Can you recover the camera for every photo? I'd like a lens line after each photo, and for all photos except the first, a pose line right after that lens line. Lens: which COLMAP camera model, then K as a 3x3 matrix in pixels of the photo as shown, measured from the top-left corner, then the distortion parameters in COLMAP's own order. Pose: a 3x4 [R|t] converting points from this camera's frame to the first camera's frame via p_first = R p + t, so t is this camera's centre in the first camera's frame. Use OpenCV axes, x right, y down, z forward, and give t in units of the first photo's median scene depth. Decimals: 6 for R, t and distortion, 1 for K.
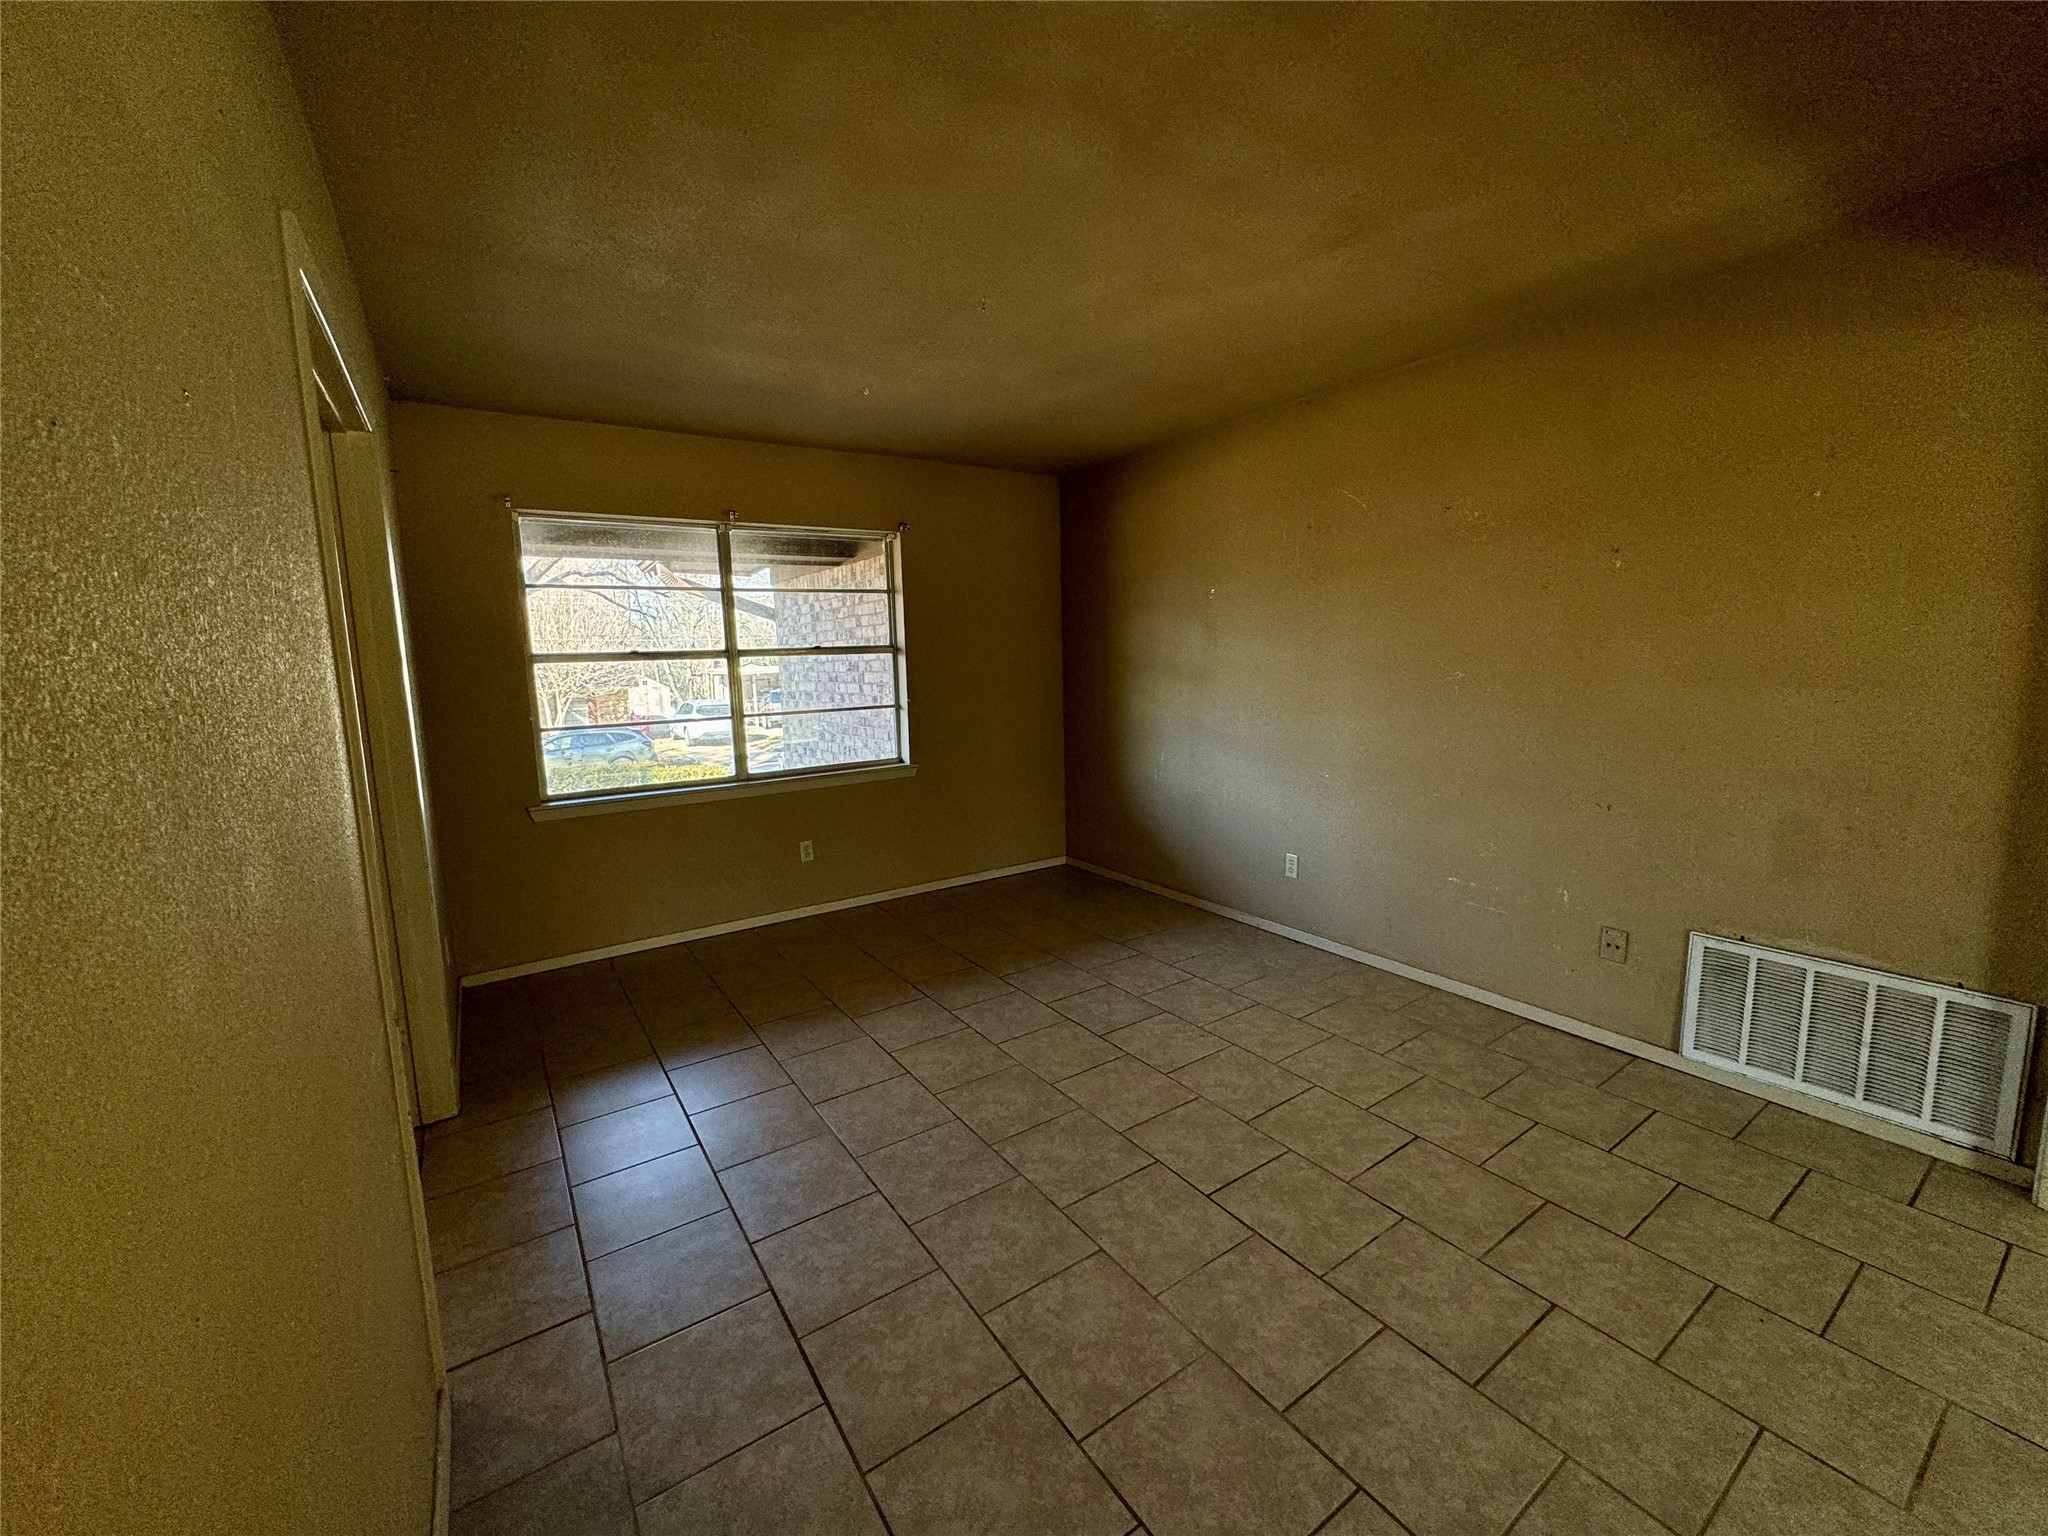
lens RADIAL K [[815.3, 0, 1023.4], [0, 815.3, 770.4], [0, 0, 1]] dist [-0.002549, 0.000590]
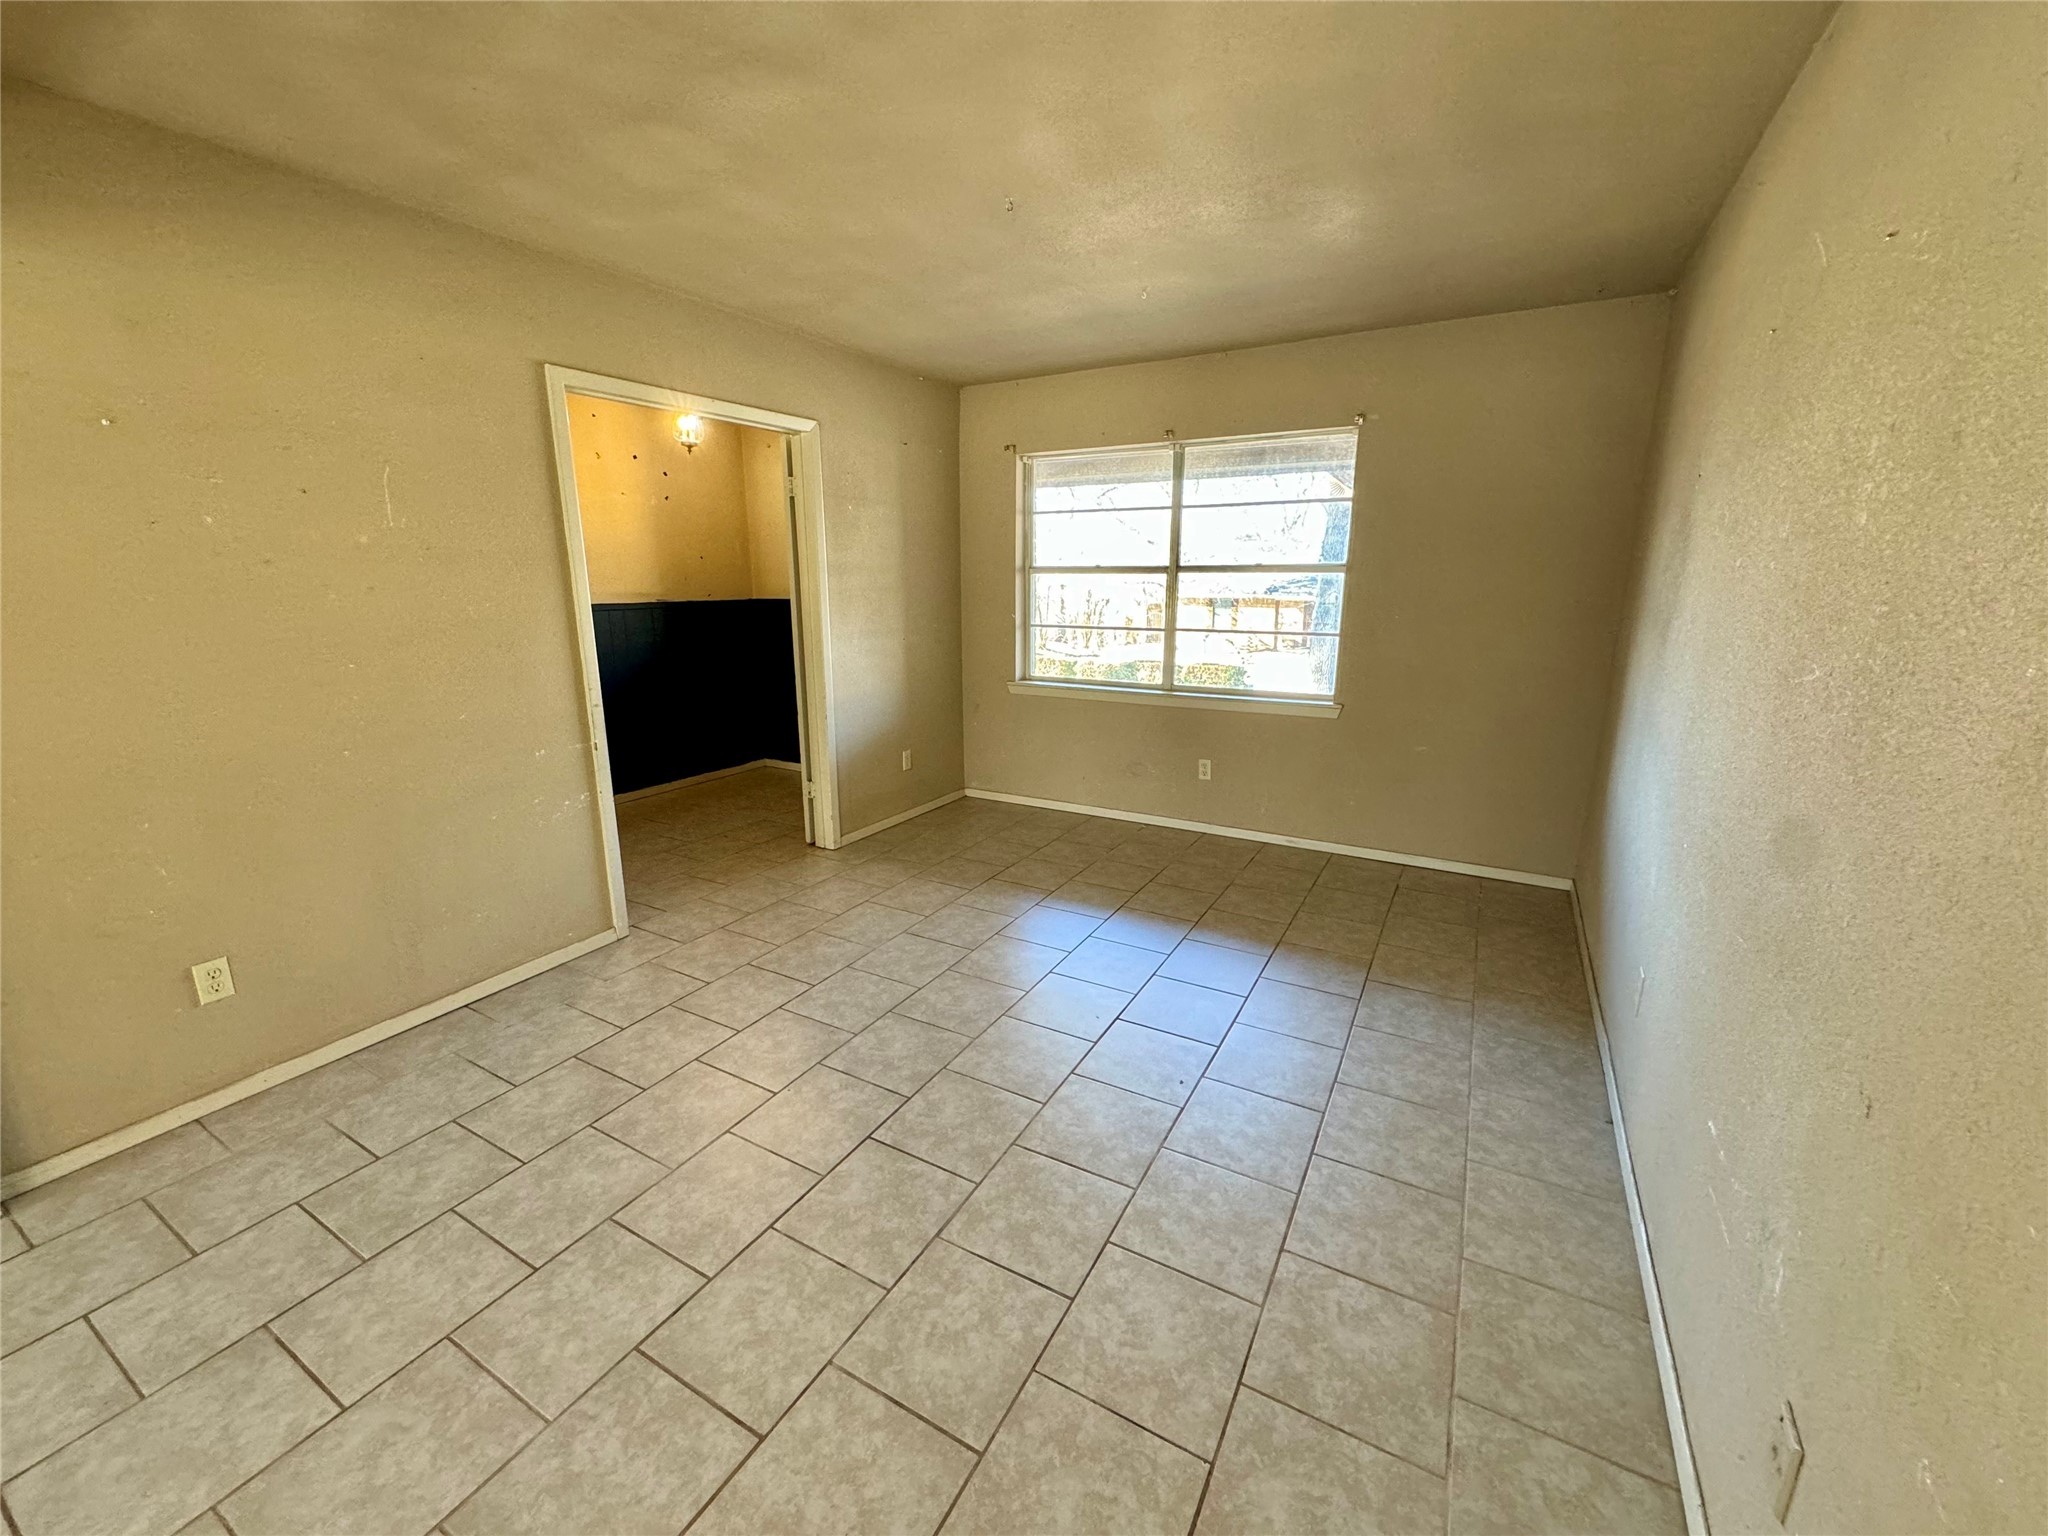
lens RADIAL K [[815.3, 0, 1024.4], [0, 815.3, 773.3], [0, 0, 1]] dist [-0.002549, 0.000590]
pose [[0.440600, 0.240478, -0.864894, 0.799187], [-0.139275, 0.970098, 0.198779, -0.103431], [0.886834, 0.032876, 0.460918, 0.516582]]
